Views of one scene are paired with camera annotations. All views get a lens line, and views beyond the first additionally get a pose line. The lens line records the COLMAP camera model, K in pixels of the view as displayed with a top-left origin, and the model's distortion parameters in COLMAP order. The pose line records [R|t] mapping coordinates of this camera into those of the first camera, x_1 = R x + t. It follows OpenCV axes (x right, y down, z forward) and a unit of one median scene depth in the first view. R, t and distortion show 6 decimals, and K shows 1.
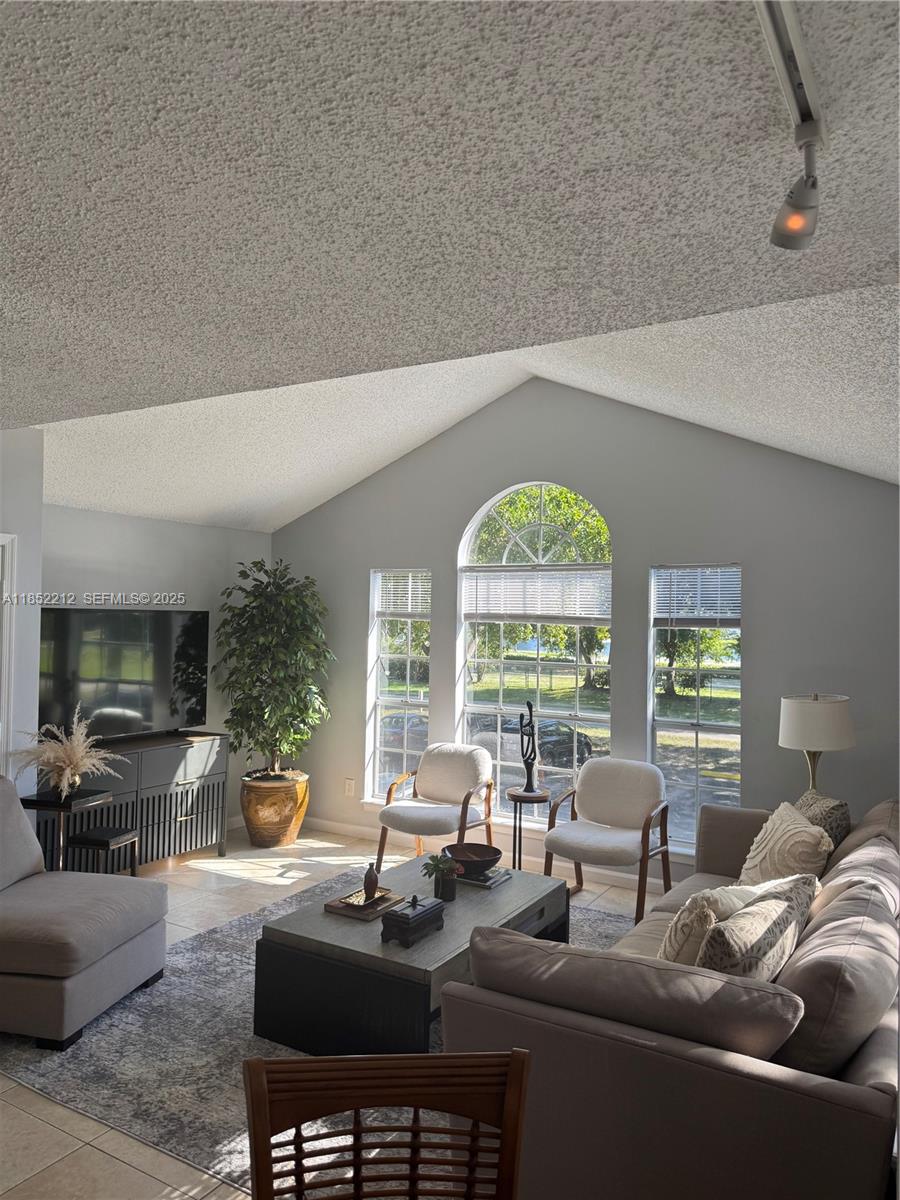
lens RADIAL K [[883.4, 0, 450.0], [0, 883.4, 600.0], [0, 0, 1]] dist [0.061407, -0.058699]
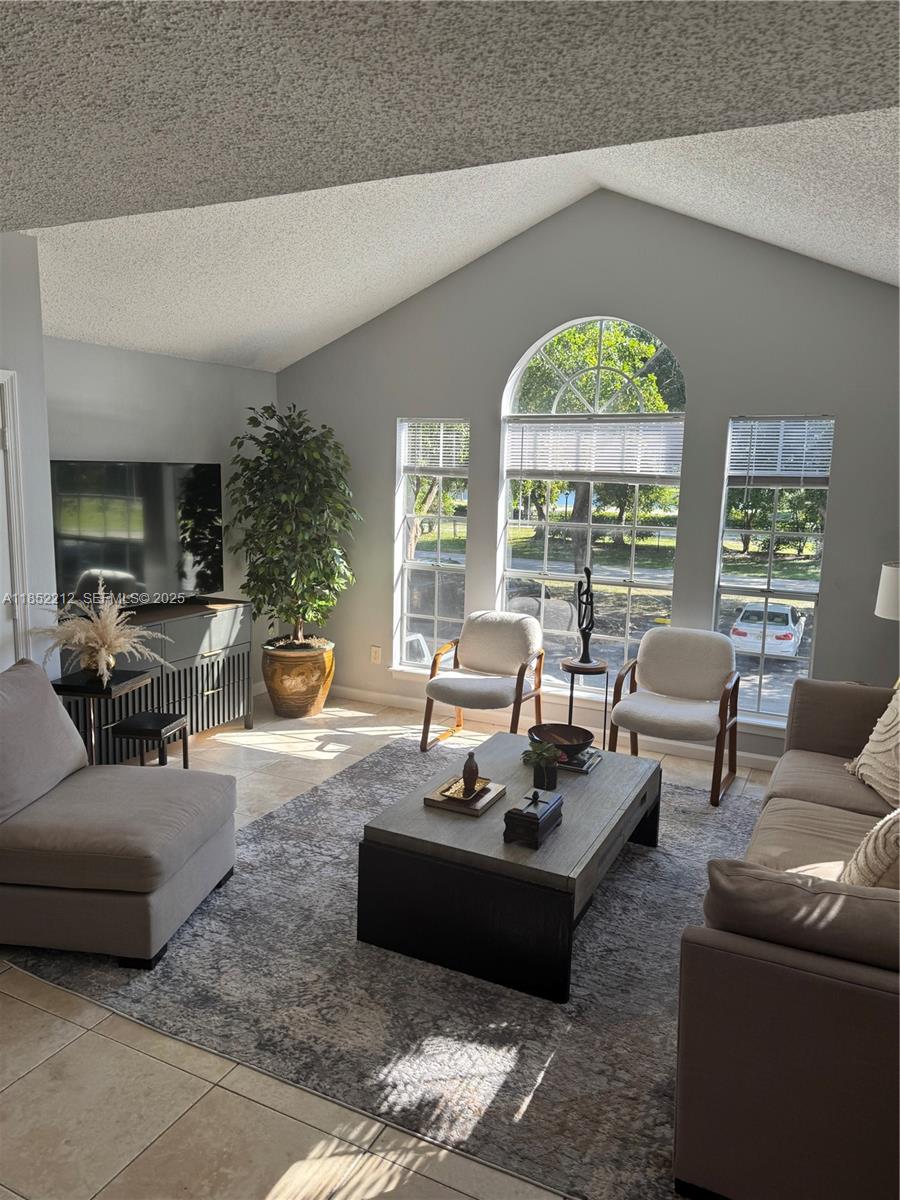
lens RADIAL K [[864.6, 0, 450.0], [0, 864.6, 600.0], [0, 0, 1]] dist [0.141365, -0.222655]
pose [[0.996478, -0.005876, 0.083650, -0.130163], [-0.008794, 0.984720, 0.173921, -0.008322], [-0.083394, -0.174044, 0.981200, 0.112708]]
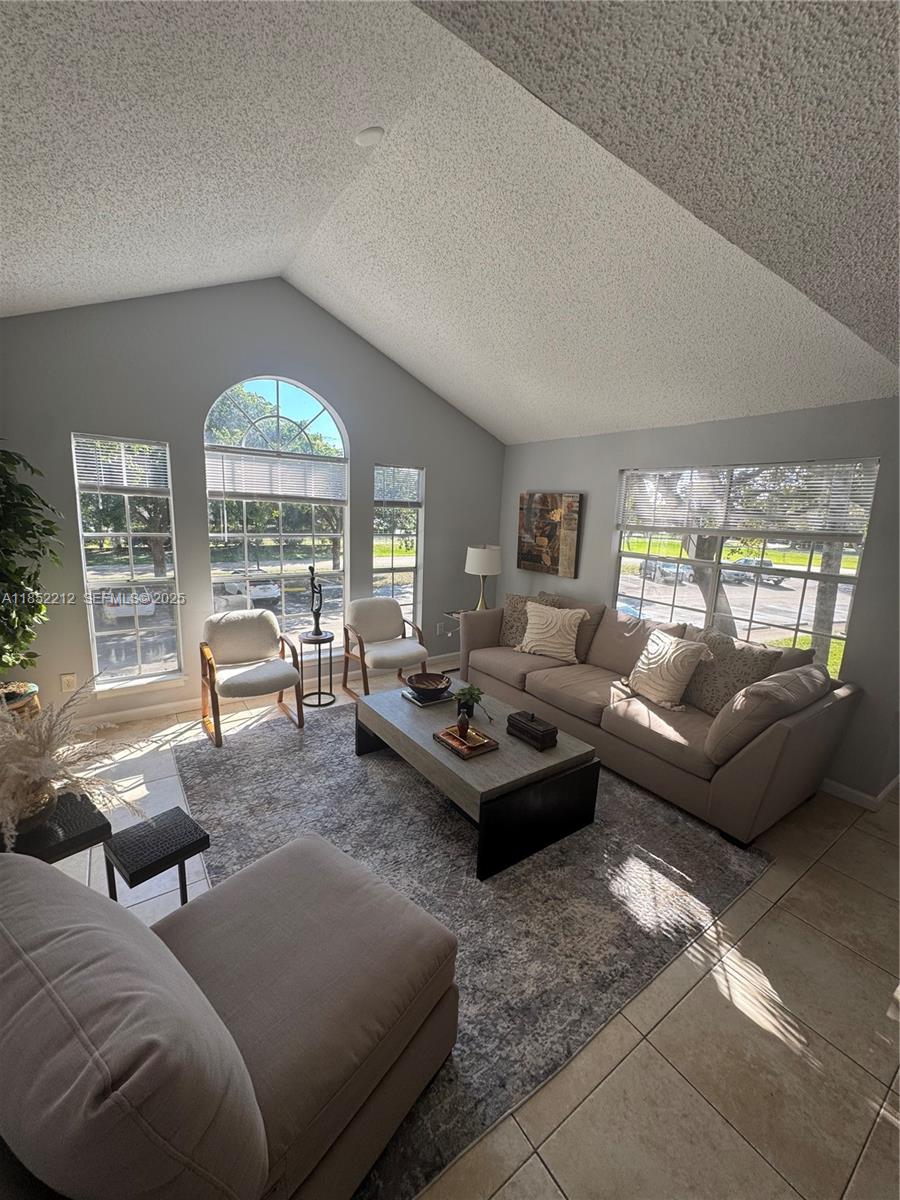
lens RADIAL K [[485.6, 0, 450.0], [0, 485.6, 600.0], [0, 0, 1]] dist [-0.000944, -0.000305]
pose [[0.378287, -0.169420, 0.910053, -0.479791], [-0.053203, 0.977505, 0.204092, 0.010437], [-0.924158, -0.125623, 0.360764, 0.565807]]
